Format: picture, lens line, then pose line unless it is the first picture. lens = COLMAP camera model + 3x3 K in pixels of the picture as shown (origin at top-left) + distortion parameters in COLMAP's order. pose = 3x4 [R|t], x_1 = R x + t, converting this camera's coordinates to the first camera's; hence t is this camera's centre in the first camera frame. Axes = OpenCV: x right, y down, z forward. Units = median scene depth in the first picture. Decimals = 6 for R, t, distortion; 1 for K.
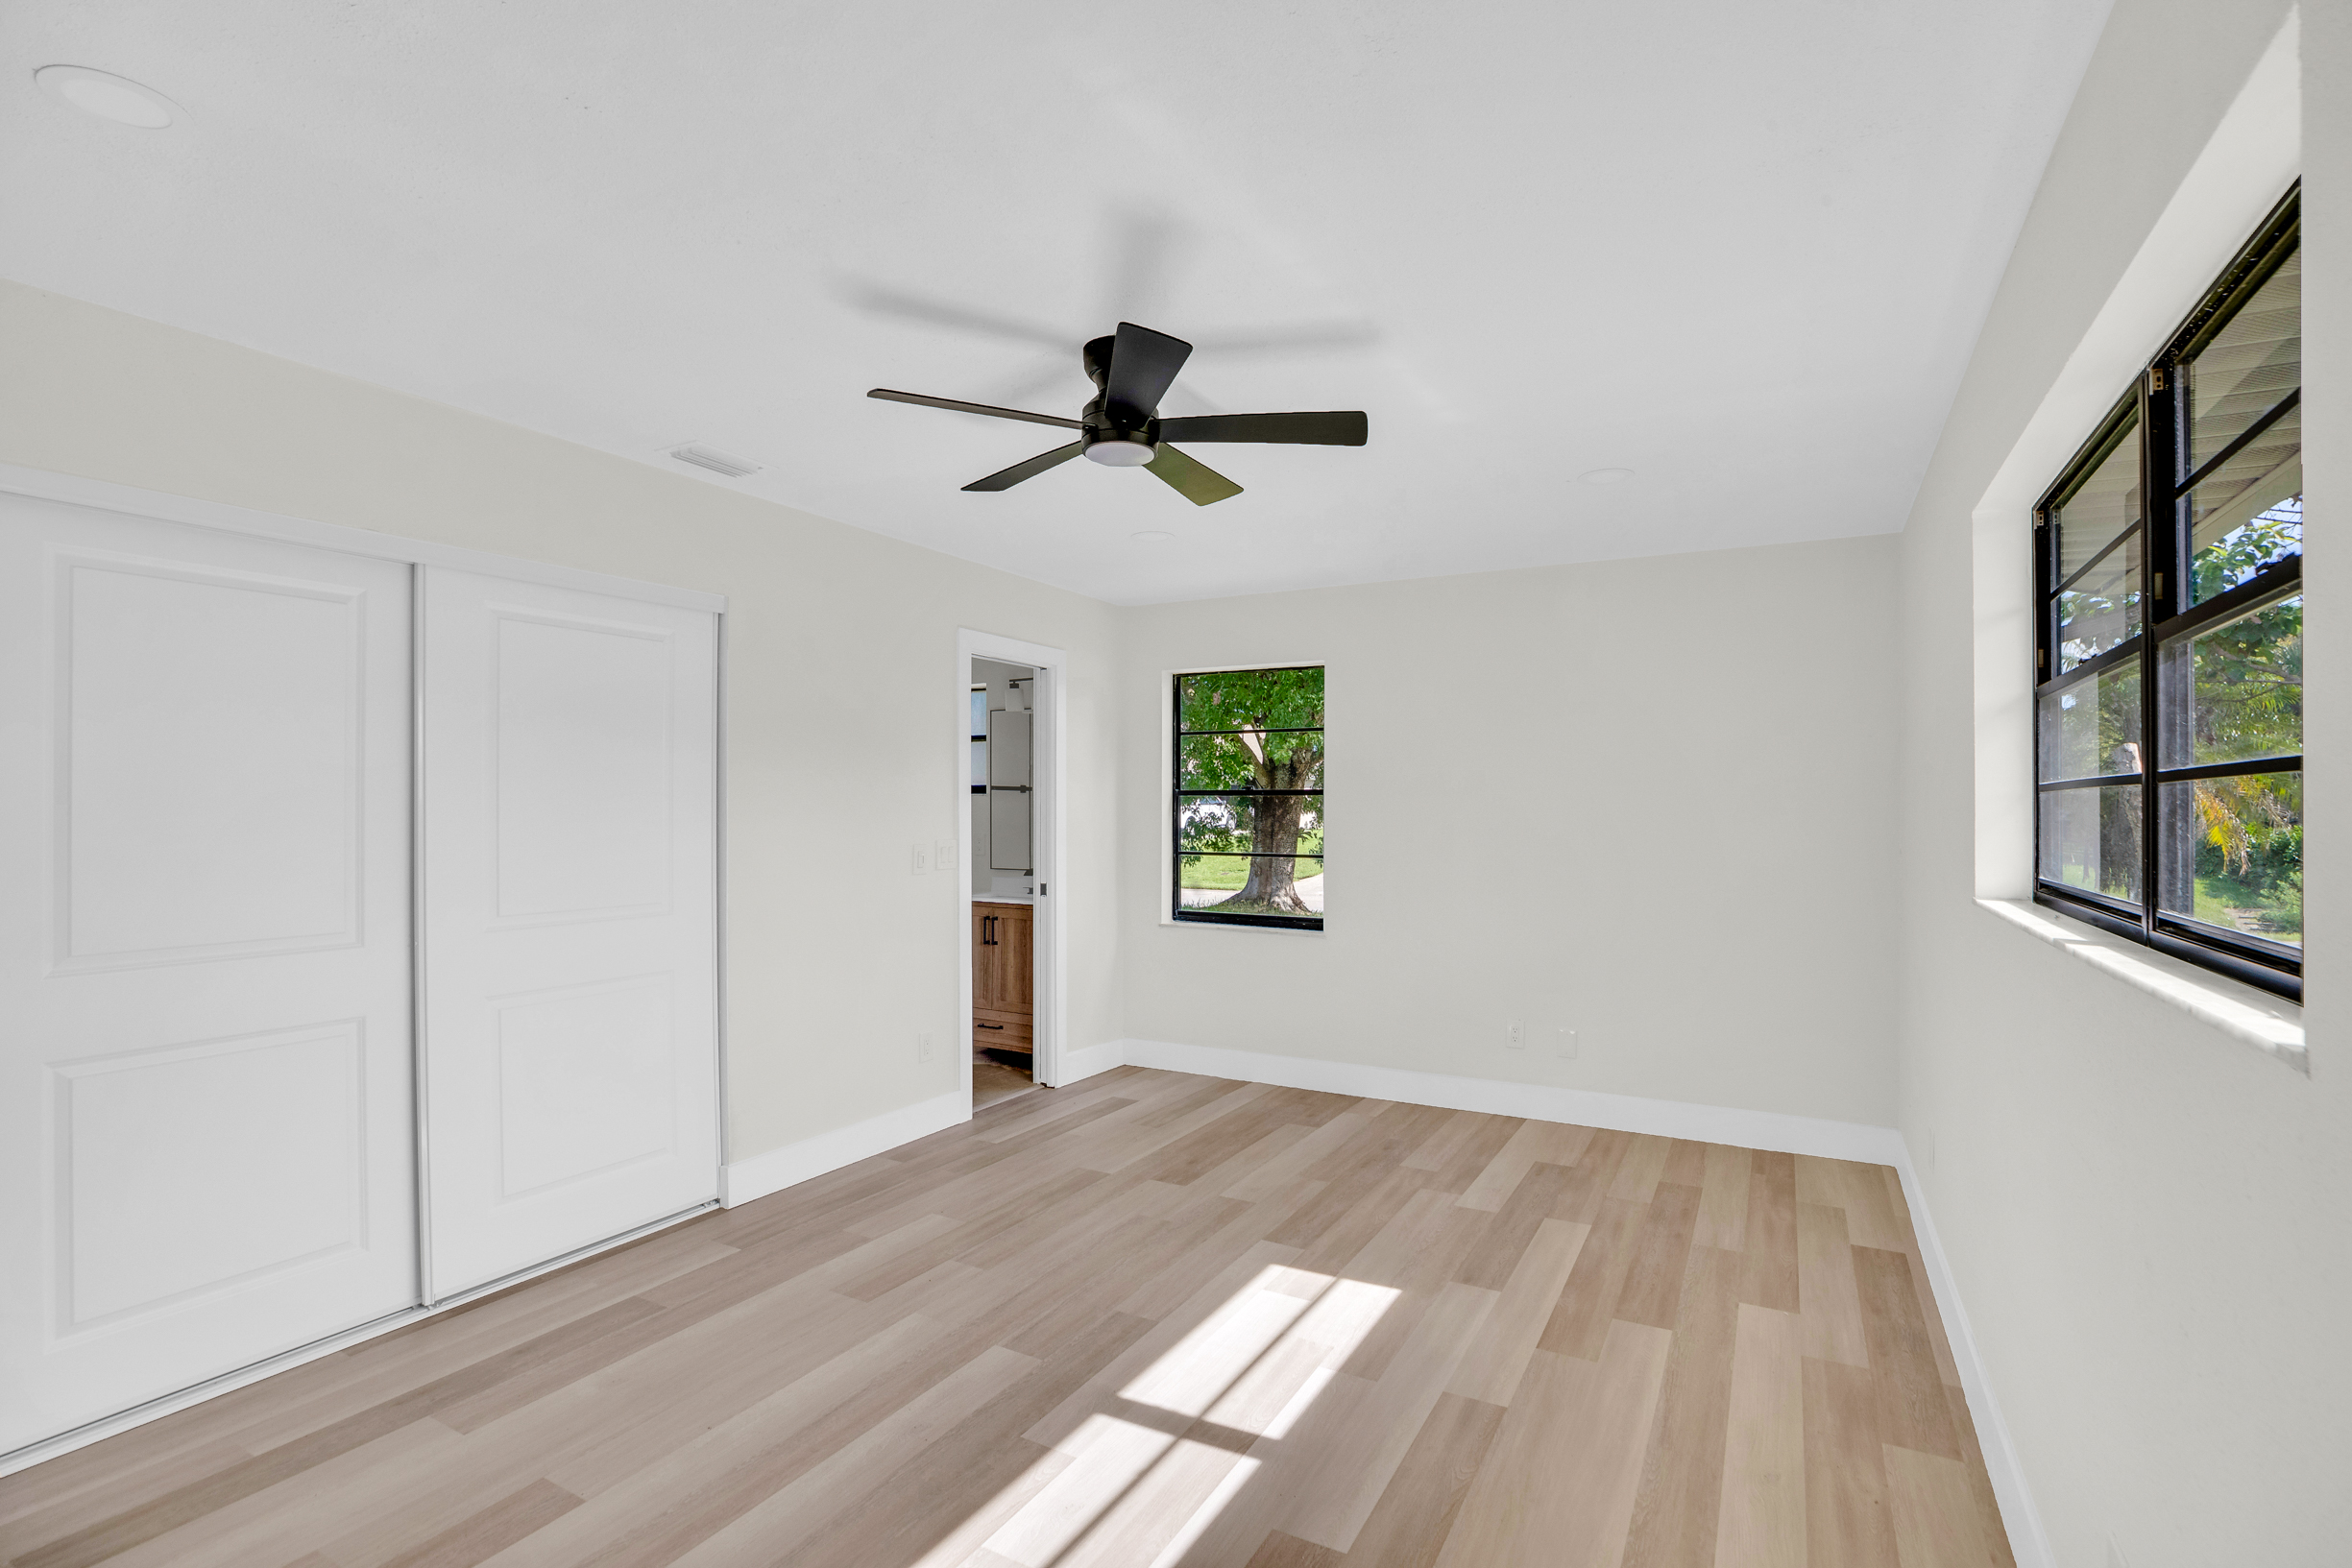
lens RADIAL K [[1114.5, 0, 1192.2], [0, 1114.5, 804.5], [0, 0, 1]] dist [-0.020796, 0.000947]
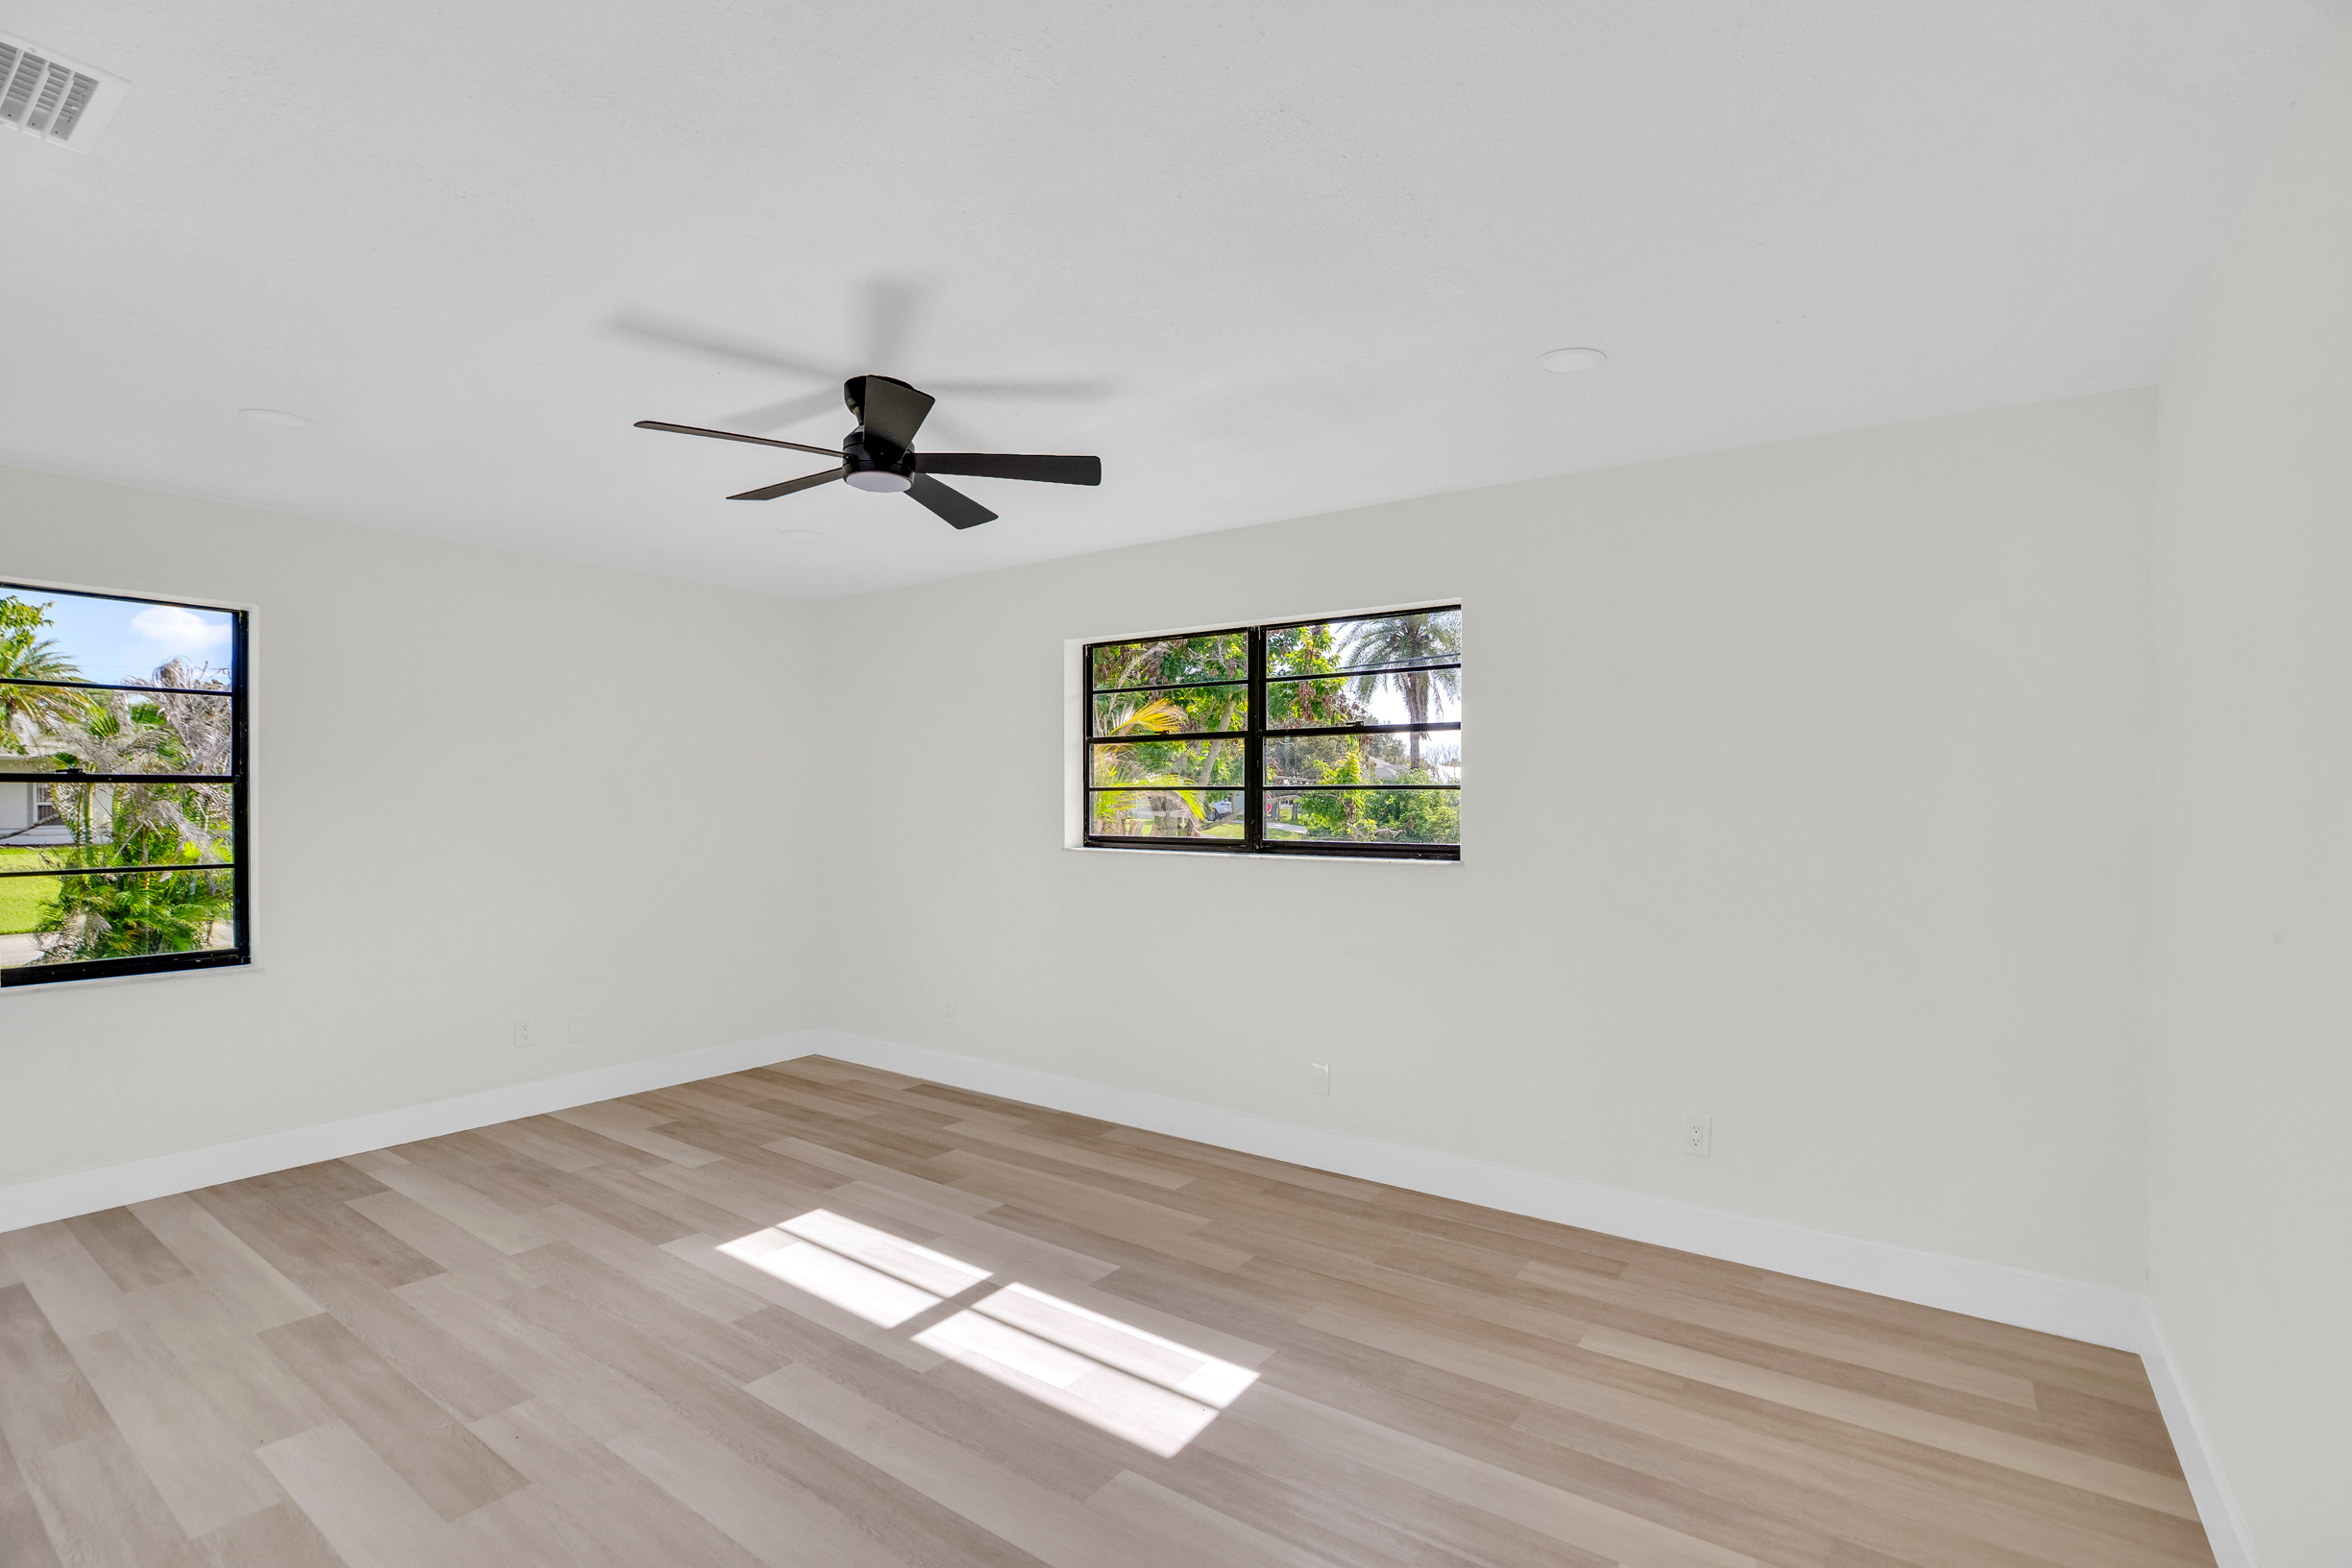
lens RADIAL K [[1066.0, 0, 1188.5], [0, 1066.0, 794.6], [0, 0, 1]] dist [-0.011346, 0.001016]
pose [[0.117961, 0.006687, 0.992996, -0.816324], [-0.002229, 0.999977, -0.006469, -0.004320], [-0.993016, -0.001450, 0.117973, 0.416934]]
